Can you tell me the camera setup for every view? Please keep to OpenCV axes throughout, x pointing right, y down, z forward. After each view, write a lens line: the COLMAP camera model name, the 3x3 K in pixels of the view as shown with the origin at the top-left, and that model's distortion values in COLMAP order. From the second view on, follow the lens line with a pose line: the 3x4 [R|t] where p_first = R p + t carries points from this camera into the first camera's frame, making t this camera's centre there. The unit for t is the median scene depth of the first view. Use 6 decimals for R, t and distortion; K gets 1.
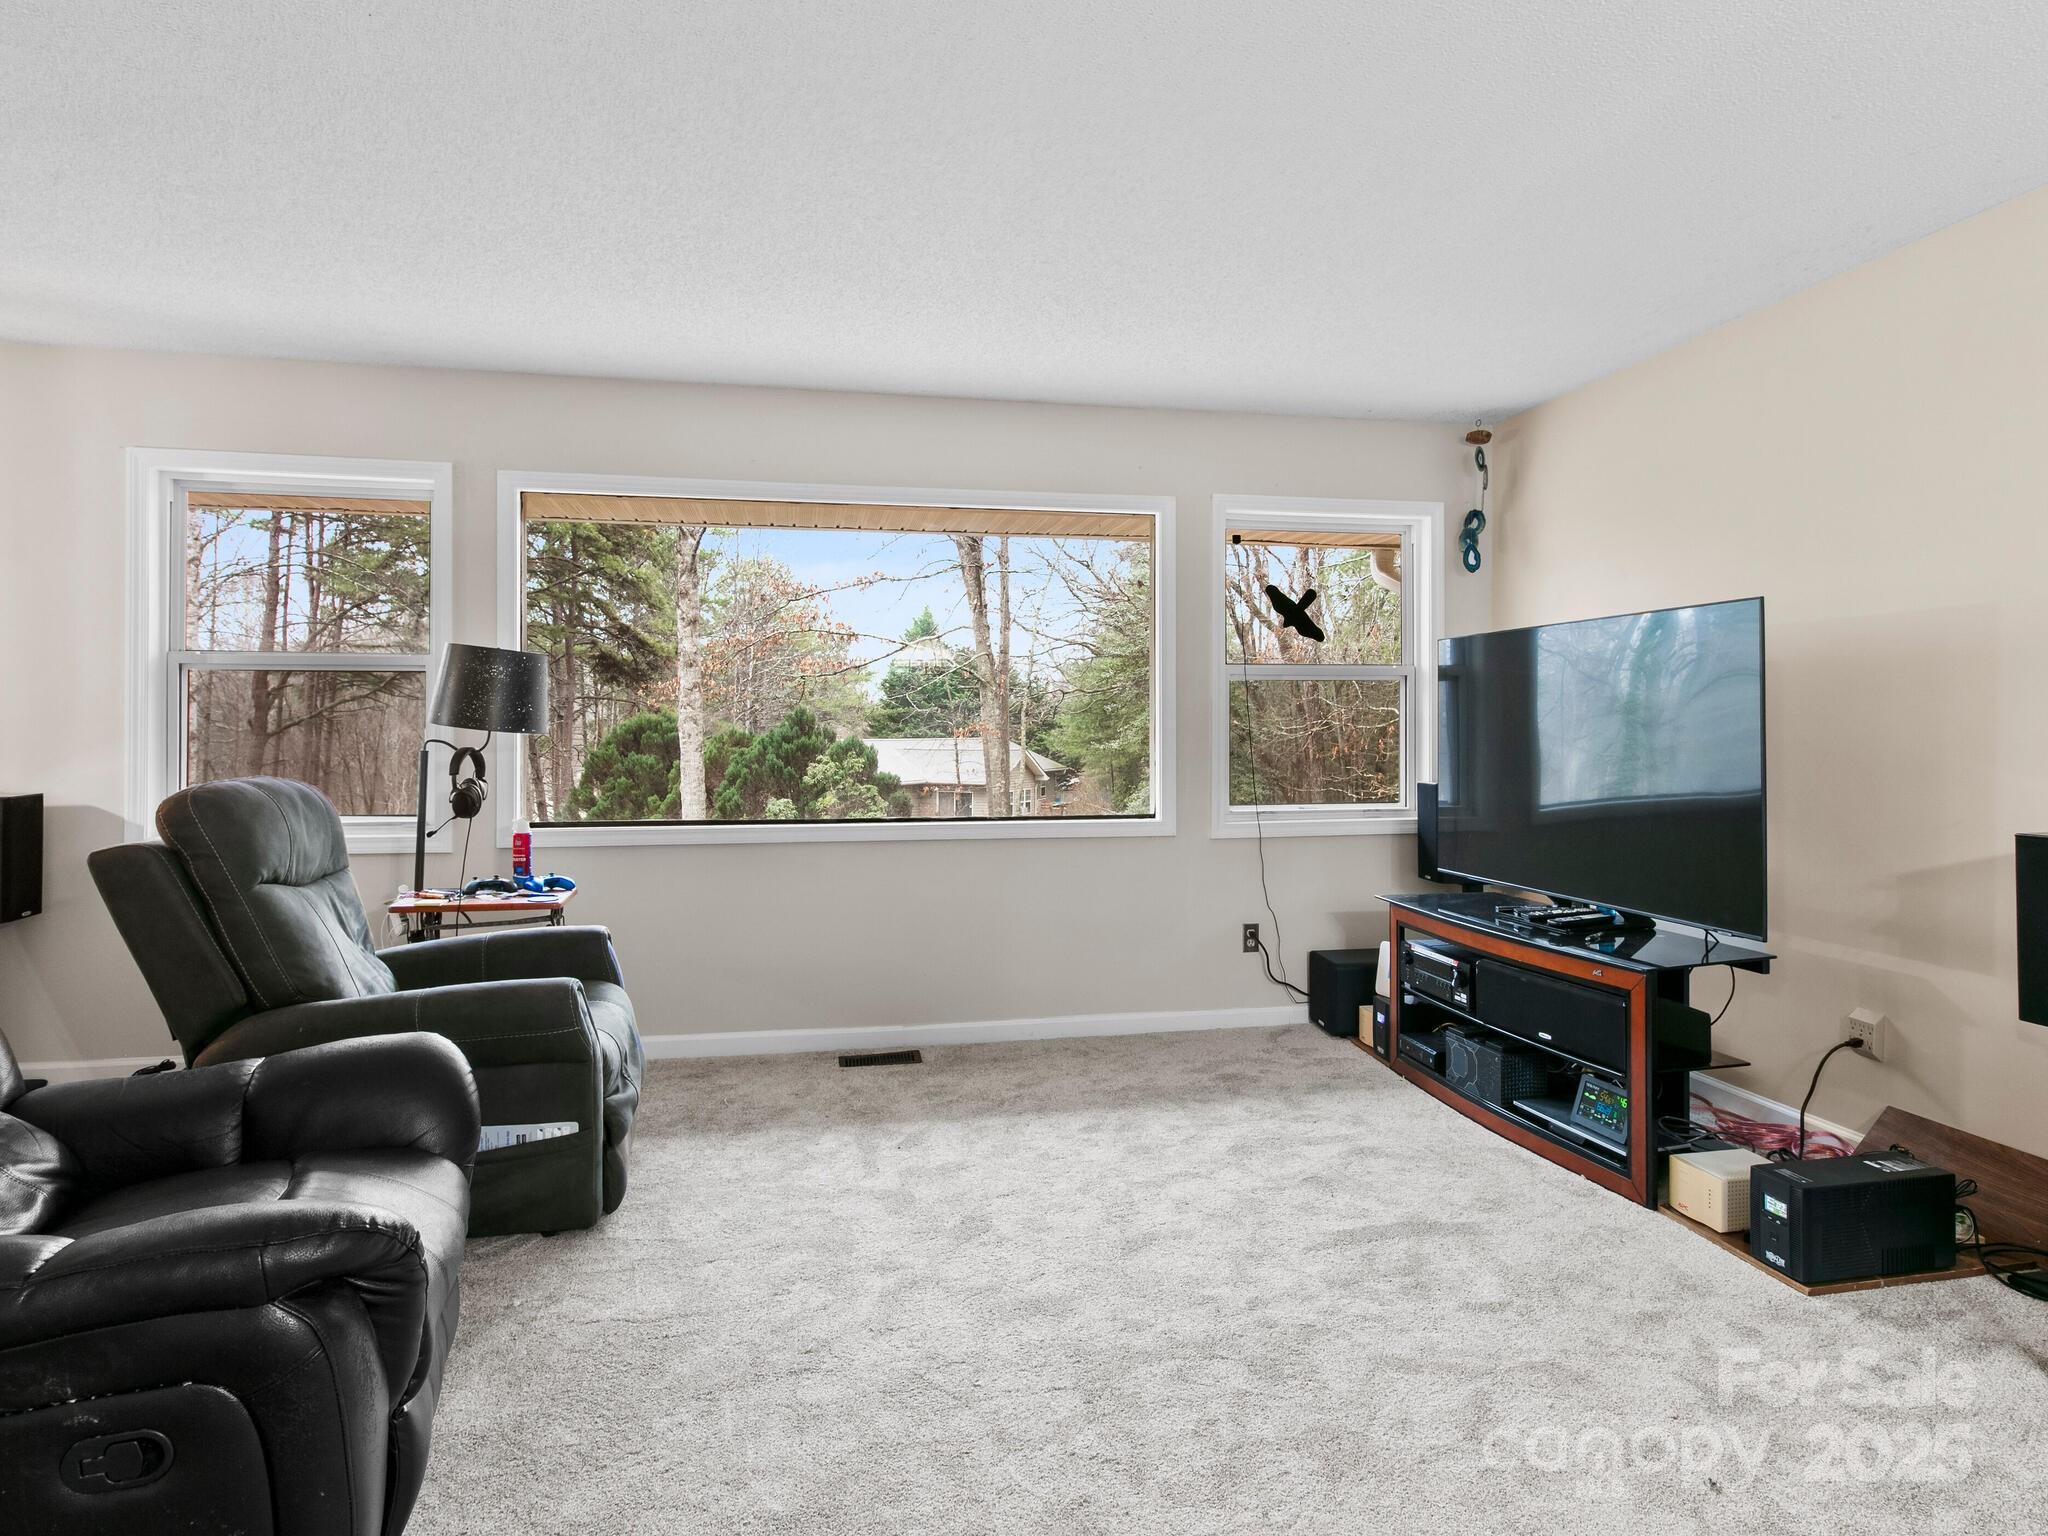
lens RADIAL K [[1188.9, 0, 1024.0], [0, 1188.9, 768.0], [0, 0, 1]] dist [-0.004163, -0.000516]
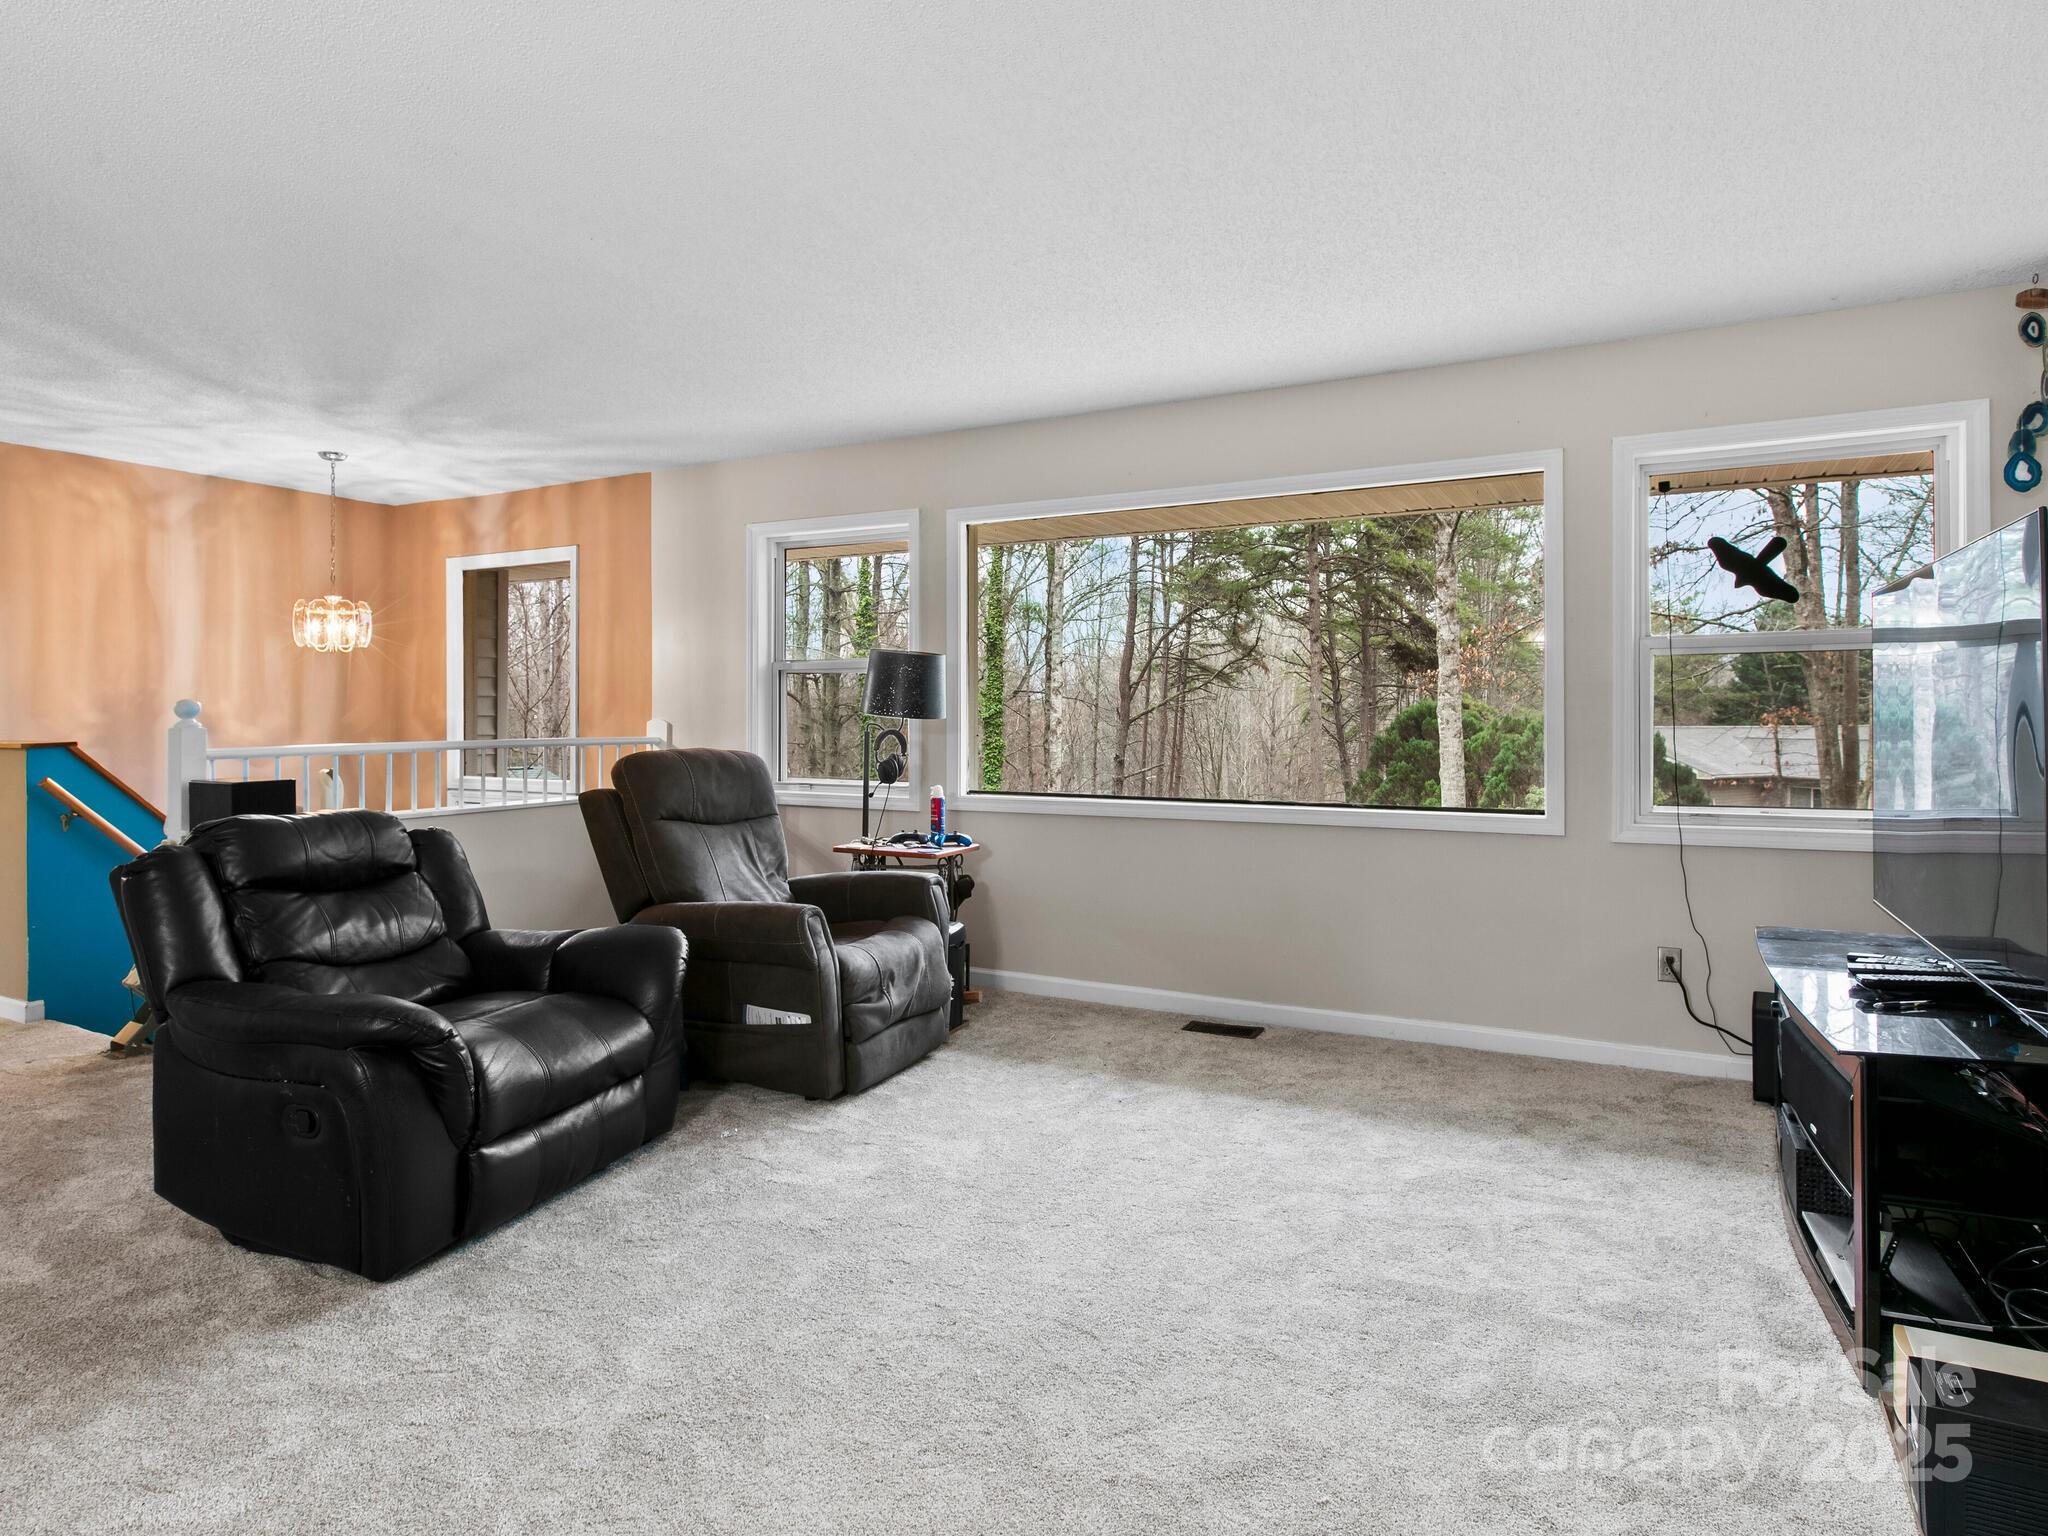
lens RADIAL K [[1143.2, 0, 1031.7], [0, 1143.2, 755.2], [0, 0, 1]] dist [0.001261, -0.000125]
pose [[0.779899, 0.019992, -0.625587, 0.351515], [-0.018745, 0.999787, 0.008581, -0.002187], [0.625625, 0.005035, 0.780108, 0.099749]]
